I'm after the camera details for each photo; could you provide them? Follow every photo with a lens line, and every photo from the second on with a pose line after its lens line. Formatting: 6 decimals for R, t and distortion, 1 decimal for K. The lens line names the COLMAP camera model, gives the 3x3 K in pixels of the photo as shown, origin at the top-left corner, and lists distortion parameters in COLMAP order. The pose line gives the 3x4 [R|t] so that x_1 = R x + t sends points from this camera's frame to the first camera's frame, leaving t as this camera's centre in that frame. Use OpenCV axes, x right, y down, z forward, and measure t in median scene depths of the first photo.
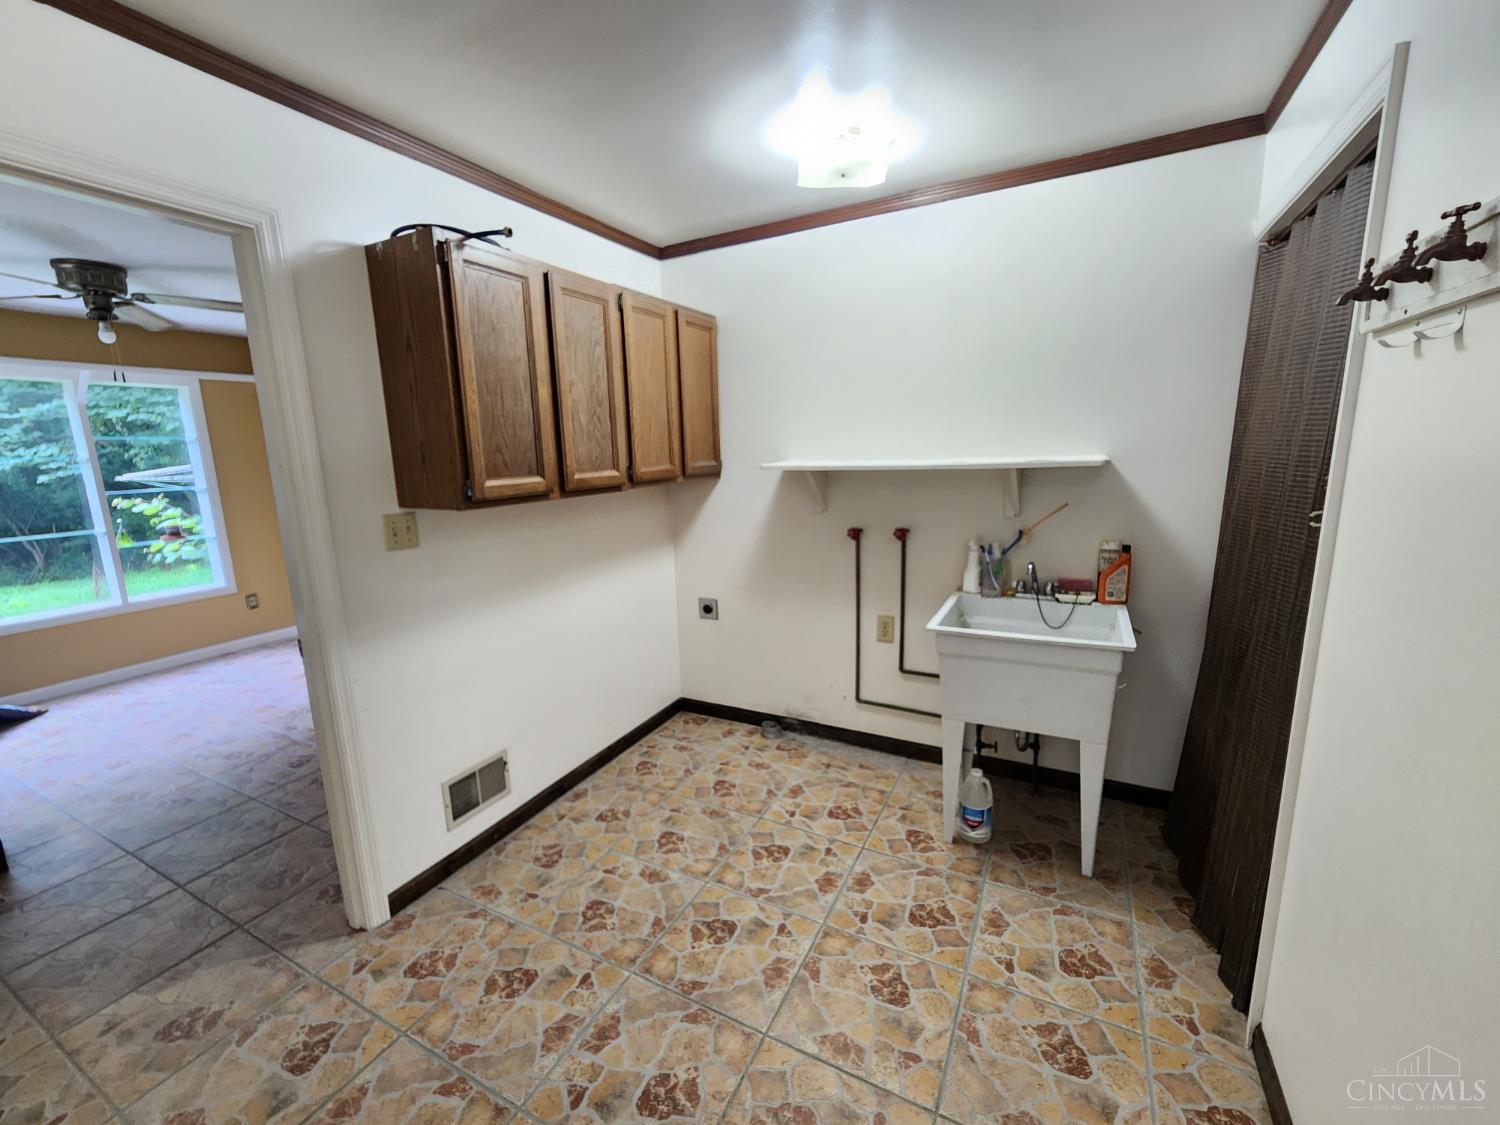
lens RADIAL K [[610.1, 0, 764.3], [0, 610.1, 567.6], [0, 0, 1]] dist [-0.002583, 0.002422]
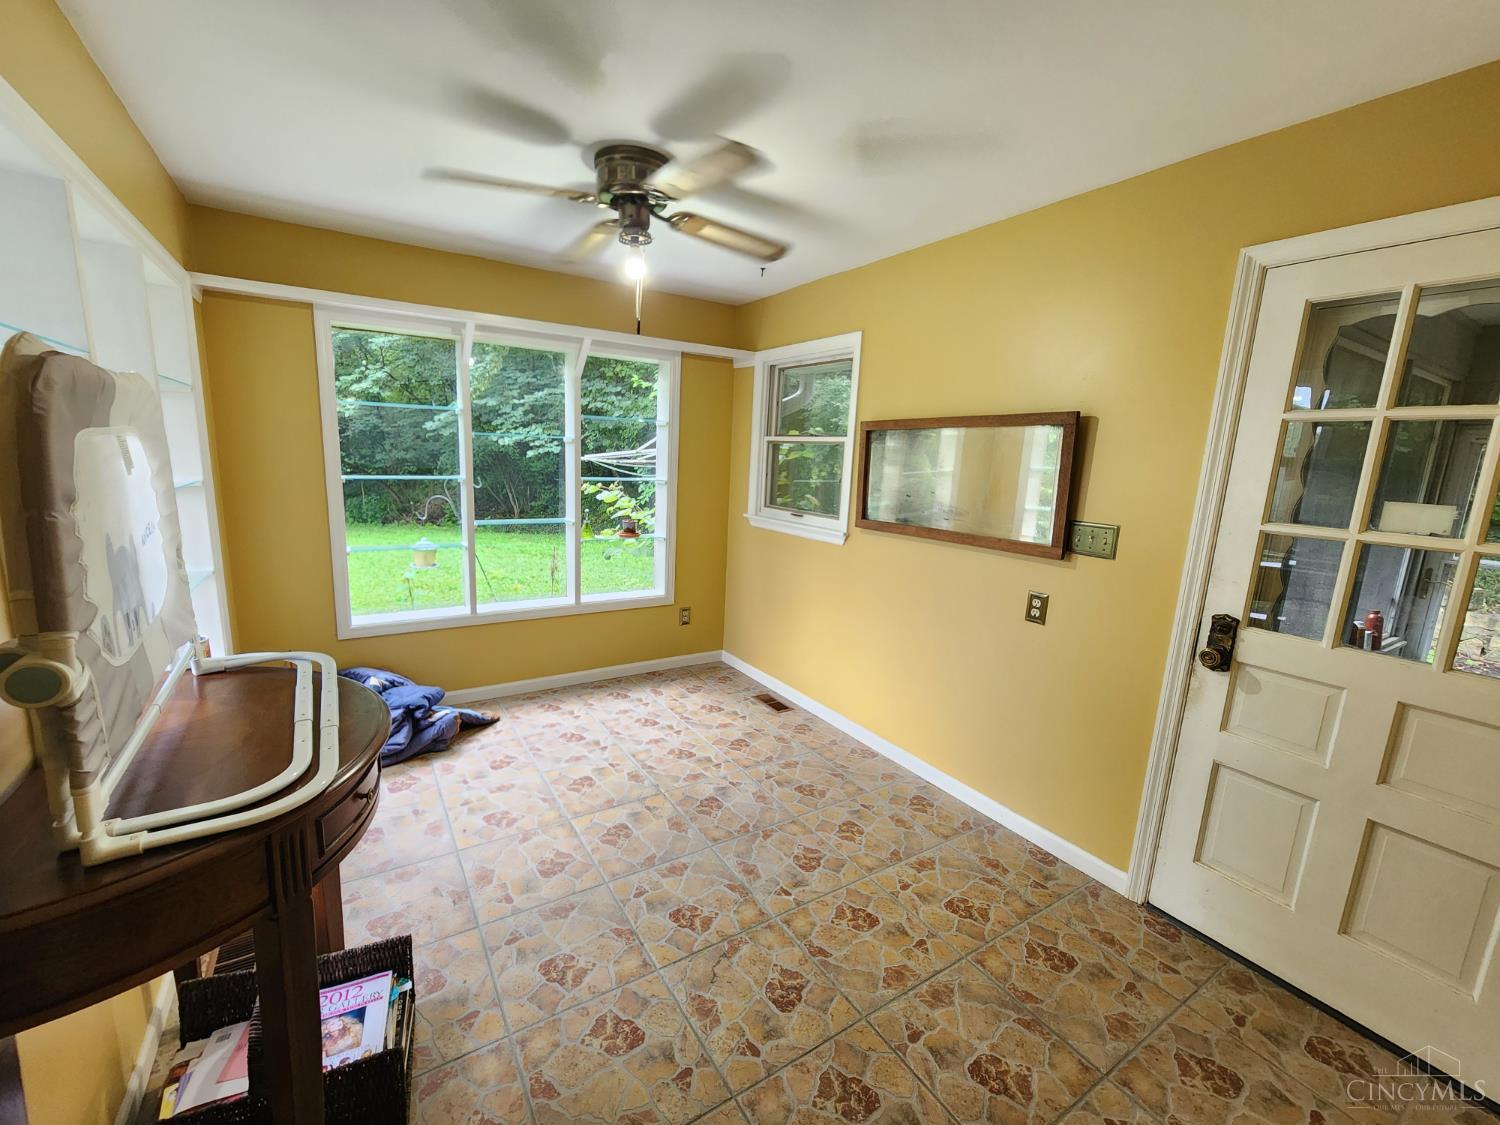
lens RADIAL K [[610.1, 0, 734.6], [0, 610.1, 559.6], [0, 0, 1]] dist [-0.002583, 0.002422]
pose [[0.857260, 0.154076, -0.491291, -0.263487], [-0.169200, 0.985485, 0.013824, -0.031278], [0.486290, 0.071275, 0.870886, 0.208523]]
